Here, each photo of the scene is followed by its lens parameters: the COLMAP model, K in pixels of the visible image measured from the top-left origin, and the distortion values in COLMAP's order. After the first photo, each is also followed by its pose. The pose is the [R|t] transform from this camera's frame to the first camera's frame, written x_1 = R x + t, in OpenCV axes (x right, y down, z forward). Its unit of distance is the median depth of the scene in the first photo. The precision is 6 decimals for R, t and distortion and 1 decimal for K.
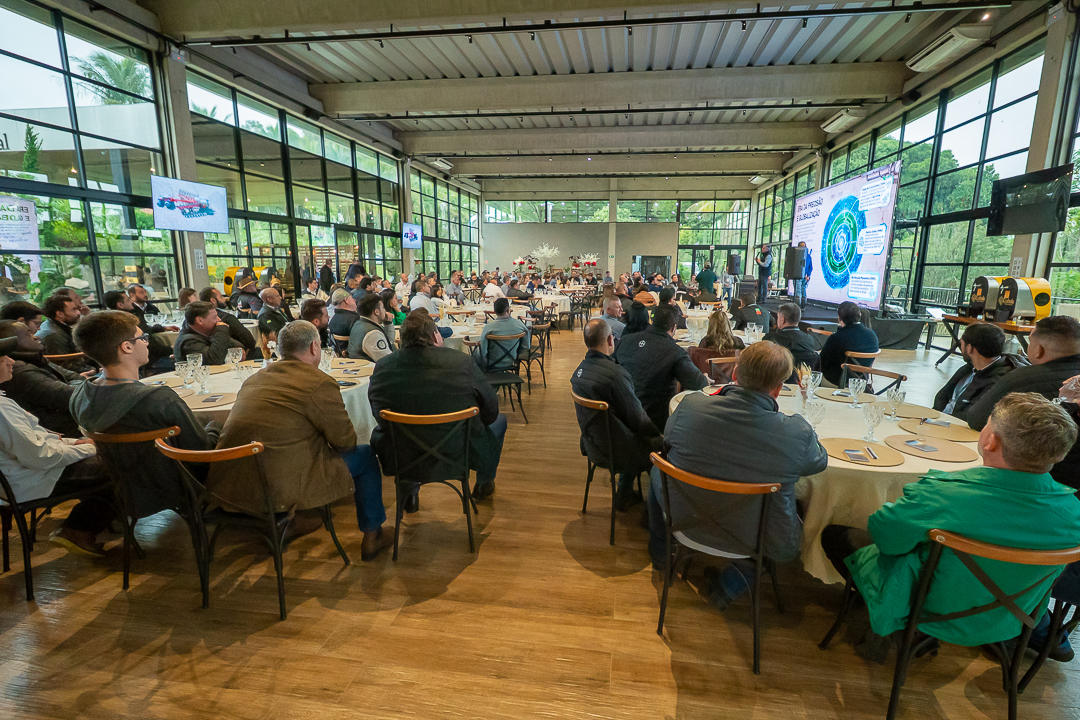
lens RADIAL K [[476.5, 0, 567.0], [0, 476.5, 347.0], [0, 0, 1]] dist [0.015965, -0.009587]
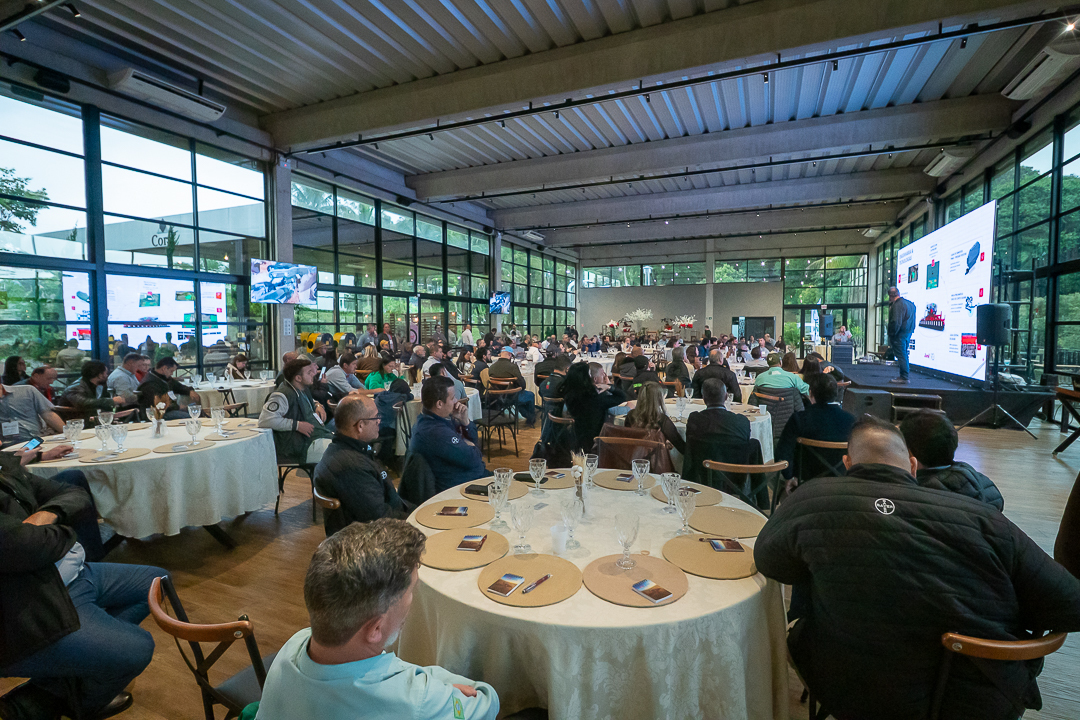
lens RADIAL K [[476.5, 0, 567.0], [0, 476.5, 347.0], [0, 0, 1]] dist [0.015965, -0.009587]
pose [[0.970105, -0.000547, -0.242685, 0.116522], [-0.030883, 0.991589, -0.125685, -0.006468], [0.240712, 0.129423, 0.961929, 0.034594]]
